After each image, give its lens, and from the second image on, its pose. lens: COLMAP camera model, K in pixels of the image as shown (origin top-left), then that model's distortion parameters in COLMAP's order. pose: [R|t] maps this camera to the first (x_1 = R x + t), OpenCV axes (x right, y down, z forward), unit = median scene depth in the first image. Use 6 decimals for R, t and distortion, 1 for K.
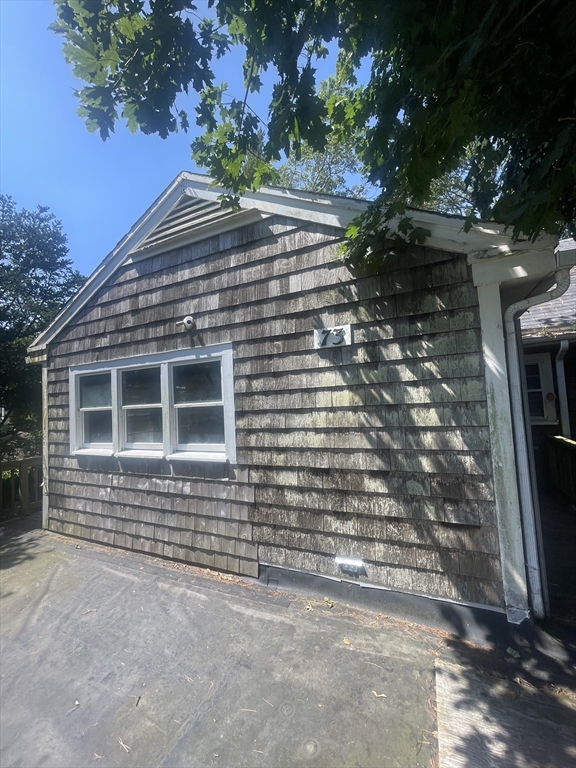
lens RADIAL K [[311.6, 0, 285.1], [0, 311.6, 389.7], [0, 0, 1]] dist [0.003882, 0.000765]
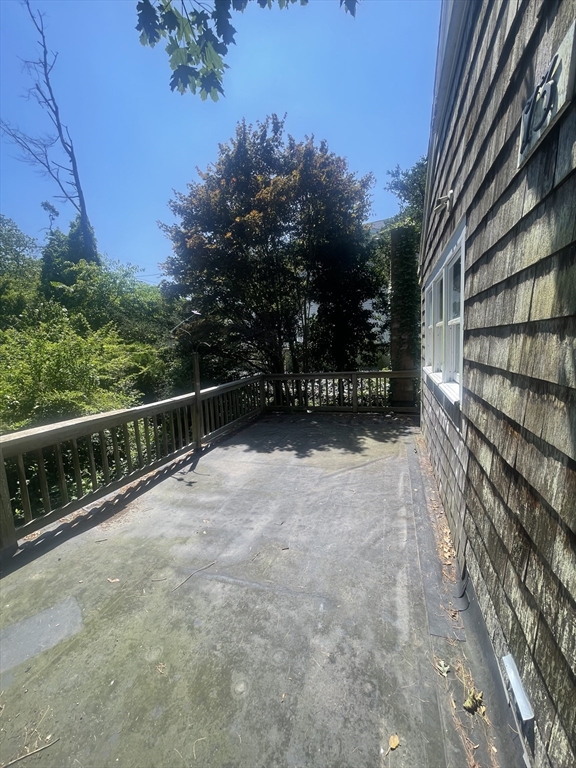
lens RADIAL K [[311.6, 0, 284.4], [0, 311.6, 381.0], [0, 0, 1]] dist [0.003882, 0.000765]
pose [[0.100783, 0.164351, -0.981240, 0.520830], [0.088523, 0.980868, 0.173381, 0.029453], [0.990962, -0.104337, 0.084306, 0.671216]]
